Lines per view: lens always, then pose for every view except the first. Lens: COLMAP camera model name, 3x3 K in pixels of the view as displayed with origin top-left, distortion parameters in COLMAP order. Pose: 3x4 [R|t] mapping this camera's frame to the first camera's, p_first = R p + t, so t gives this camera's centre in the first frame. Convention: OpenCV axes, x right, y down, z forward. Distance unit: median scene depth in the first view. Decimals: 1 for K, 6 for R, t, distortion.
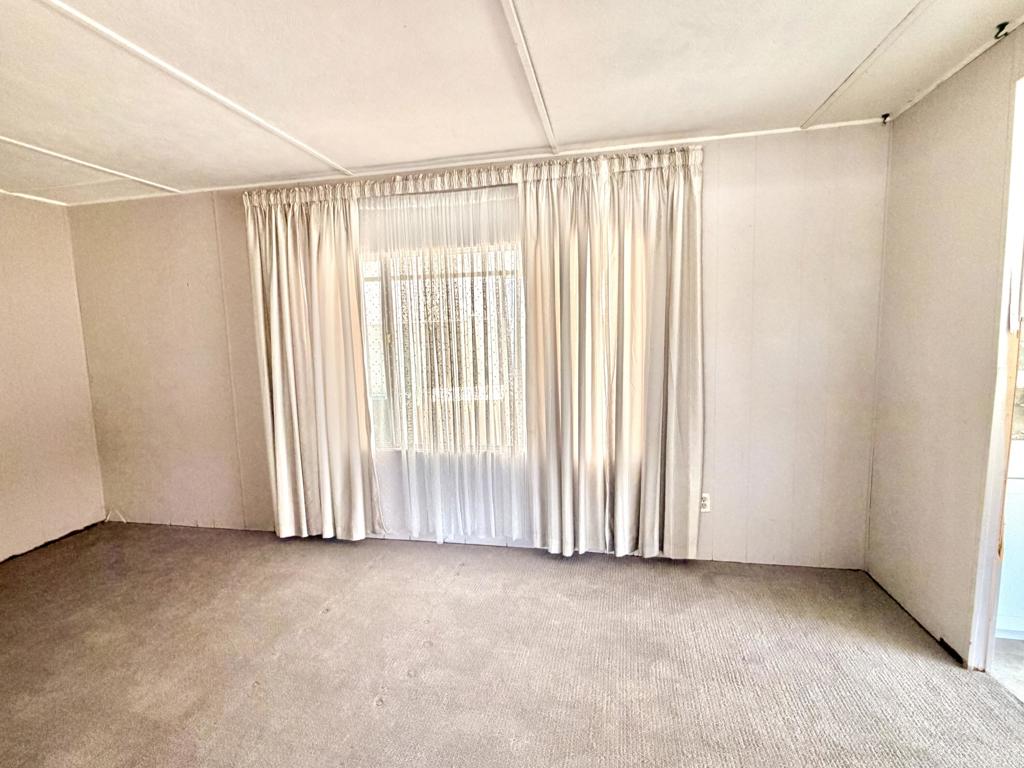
lens RADIAL K [[481.5, 0, 512.1], [0, 481.5, 384.9], [0, 0, 1]] dist [0.004609, 0.000449]
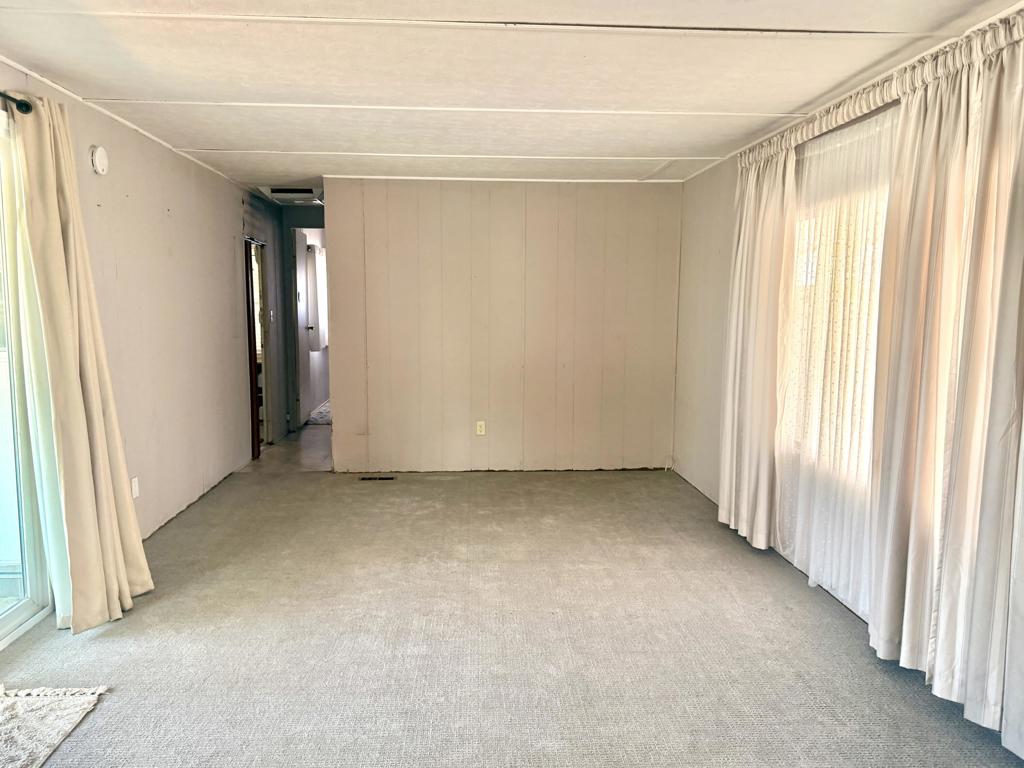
lens RADIAL K [[792.2, 0, 521.4], [0, 792.2, 382.9], [0, 0, 1]] dist [0.033439, -0.033008]
pose [[0.265252, 0.129852, -0.955395, 1.015844], [-0.120349, 0.987599, 0.100816, -0.069385], [0.956639, 0.088239, 0.277590, 0.209695]]
